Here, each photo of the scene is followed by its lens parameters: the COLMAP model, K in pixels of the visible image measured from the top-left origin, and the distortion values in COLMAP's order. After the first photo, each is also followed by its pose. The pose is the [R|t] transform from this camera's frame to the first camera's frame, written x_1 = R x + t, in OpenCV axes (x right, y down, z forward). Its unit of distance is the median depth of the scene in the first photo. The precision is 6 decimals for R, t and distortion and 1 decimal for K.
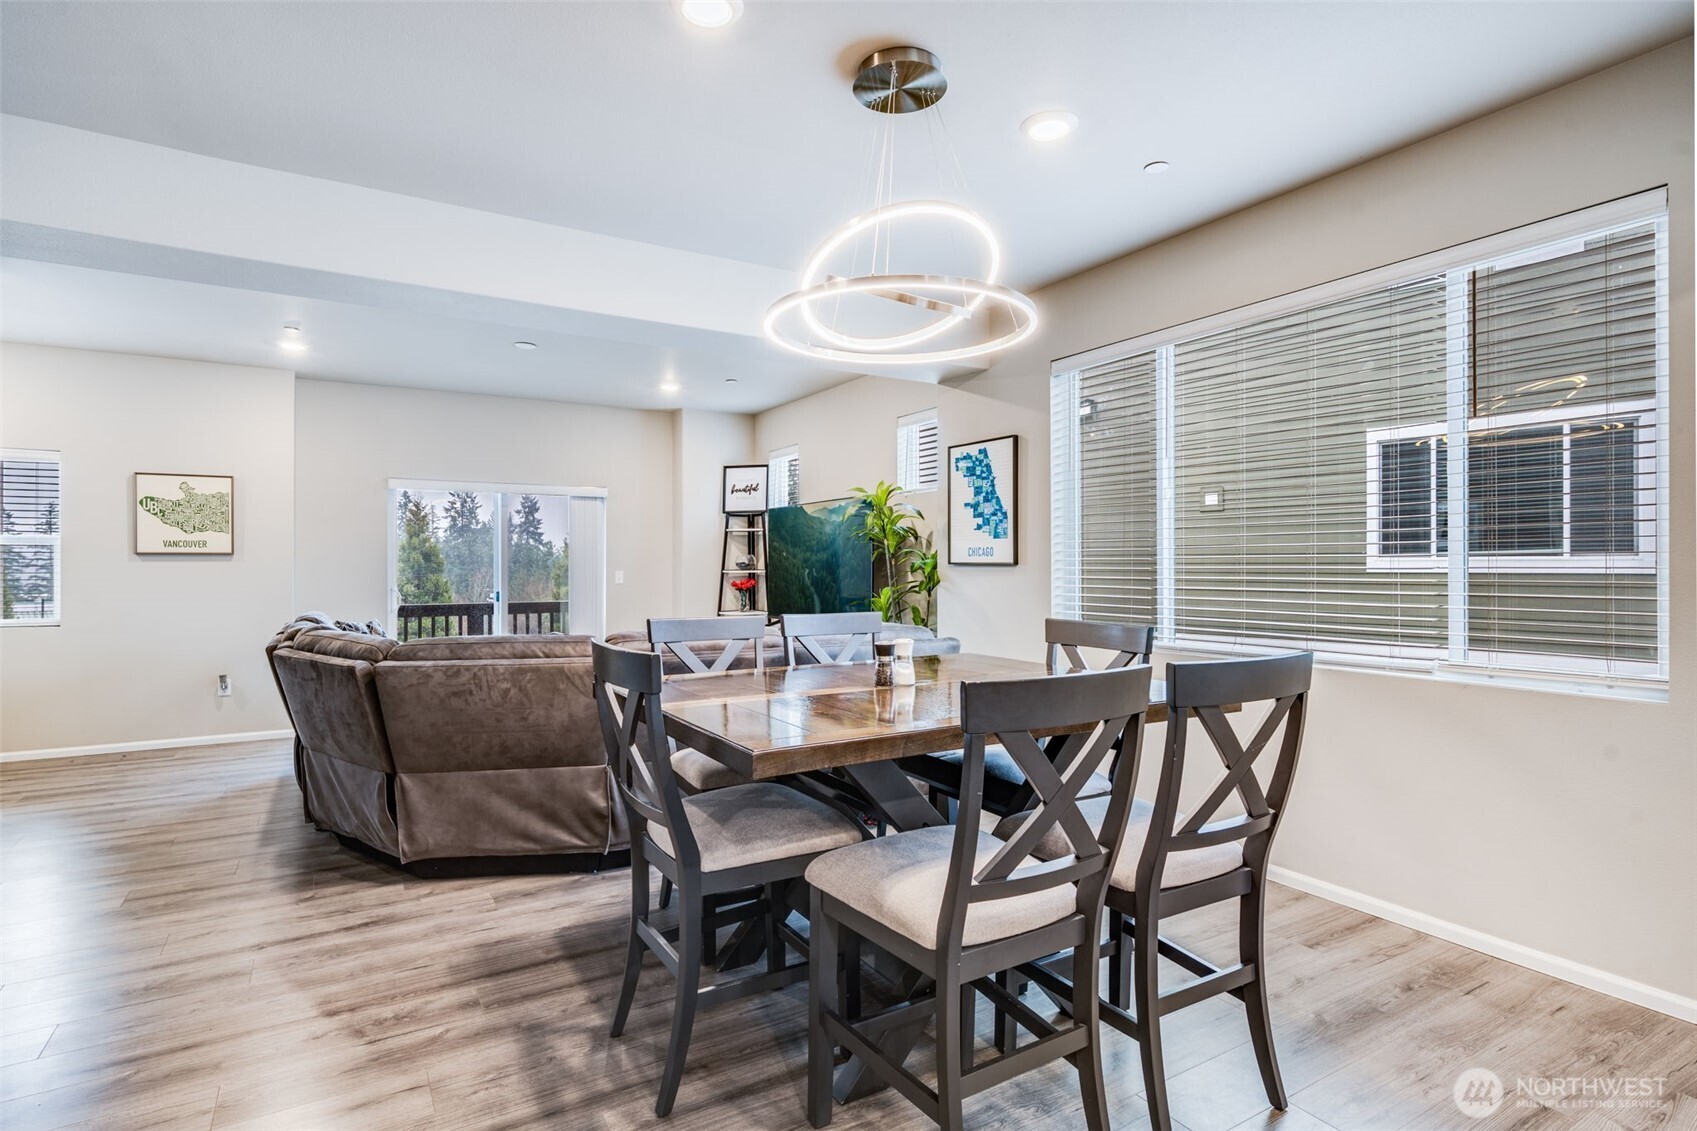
lens RADIAL K [[848.6, 0, 825.4], [0, 848.6, 566.4], [0, 0, 1]] dist [0.002187, 0.000143]
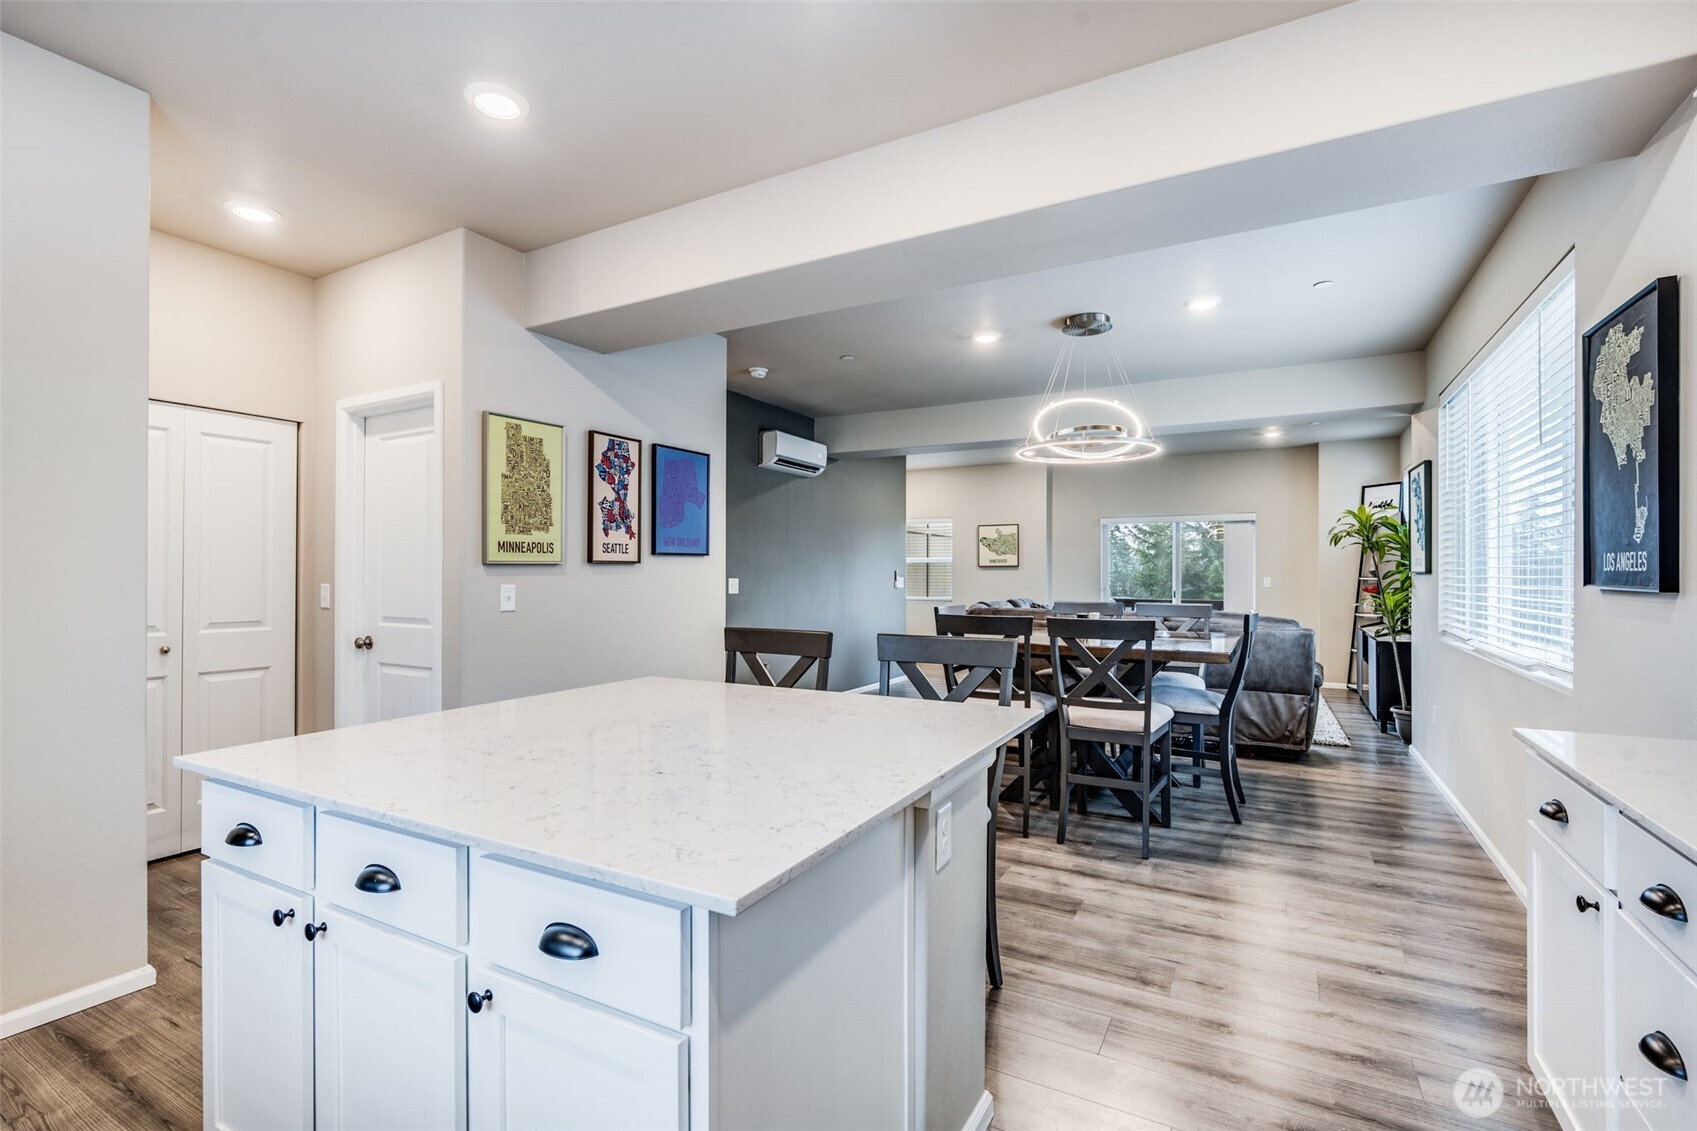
lens RADIAL K [[768.3, 0, 892.0], [0, 768.3, 572.5], [0, 0, 1]] dist [-0.003605, -0.000070]
pose [[0.545668, 0.001072, -0.838001, 0.937264], [-0.000463, 0.999999, 0.000978, -0.004832], [0.838002, -0.000146, 0.545668, -0.234109]]
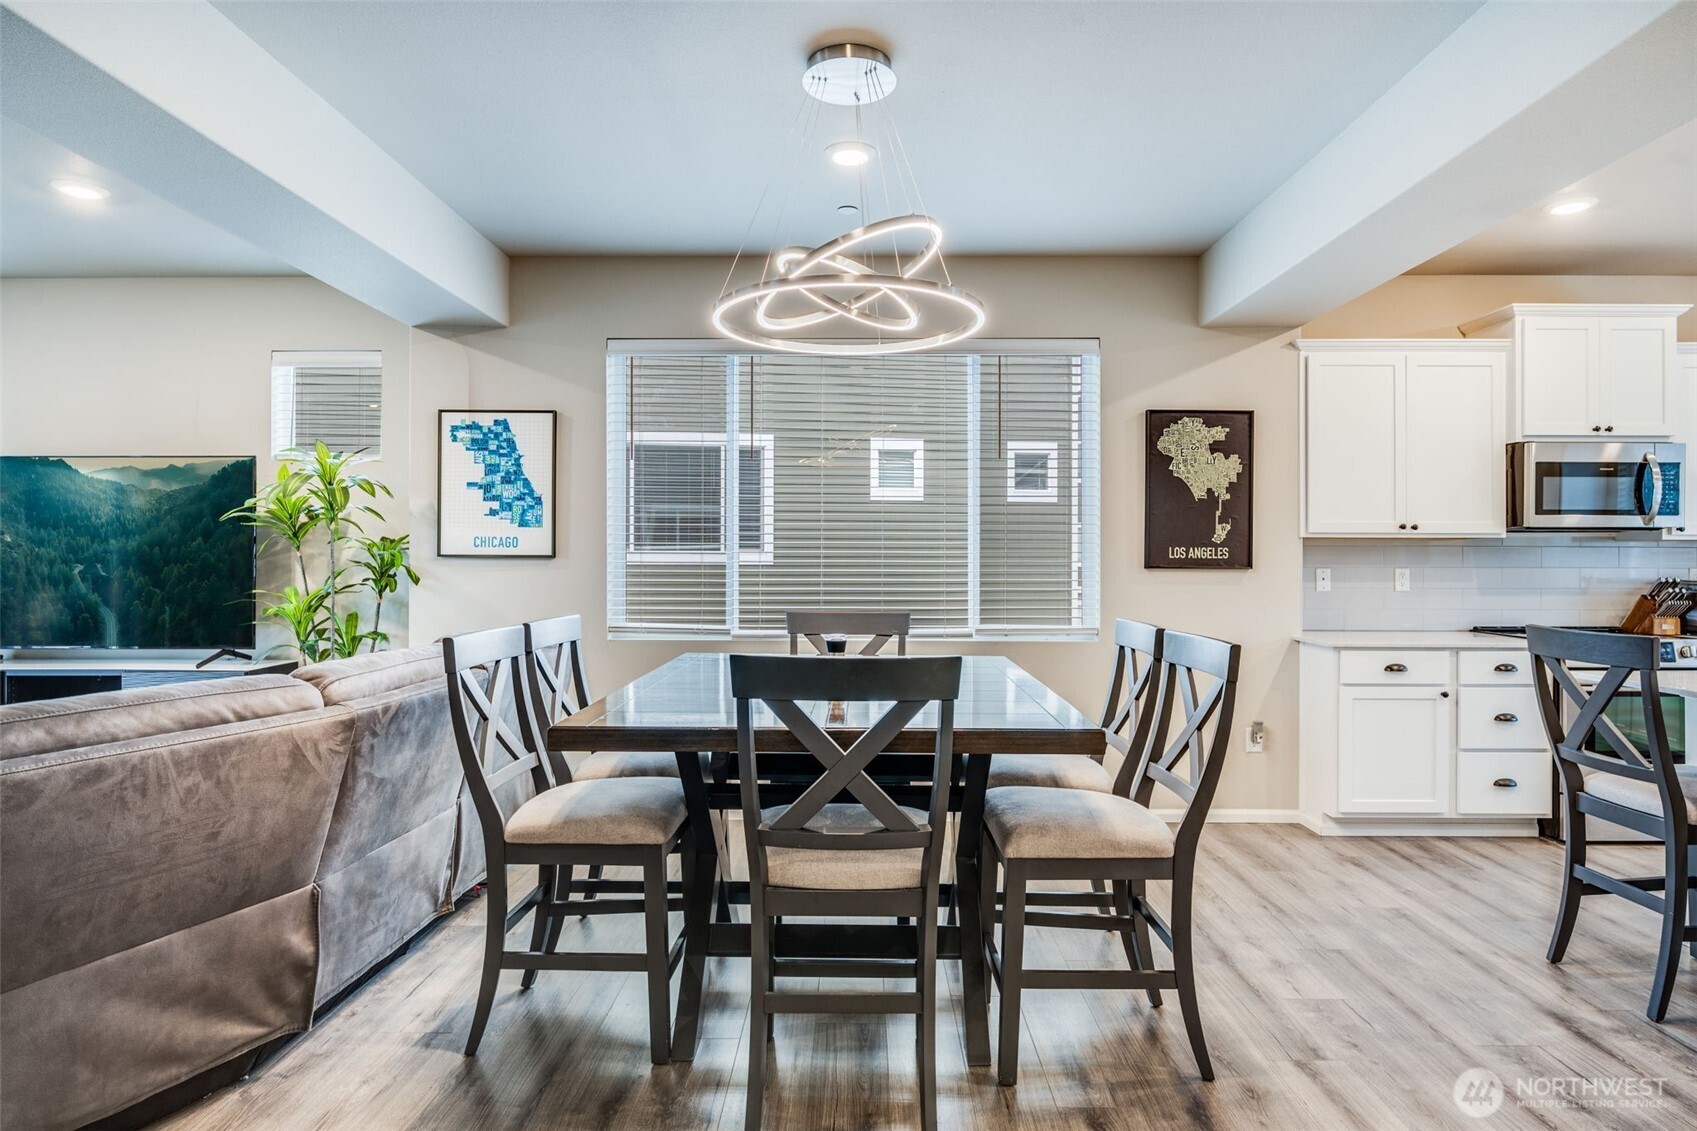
lens RADIAL K [[953.1, 0, 849.0], [0, 953.1, 555.8], [0, 0, 1]] dist [-0.004013, -0.000823]
pose [[0.515251, 0.005209, 0.857024, -0.629509], [-0.003871, 0.999985, -0.003751, -0.001948], [-0.857031, -0.001385, 0.515264, 0.304378]]
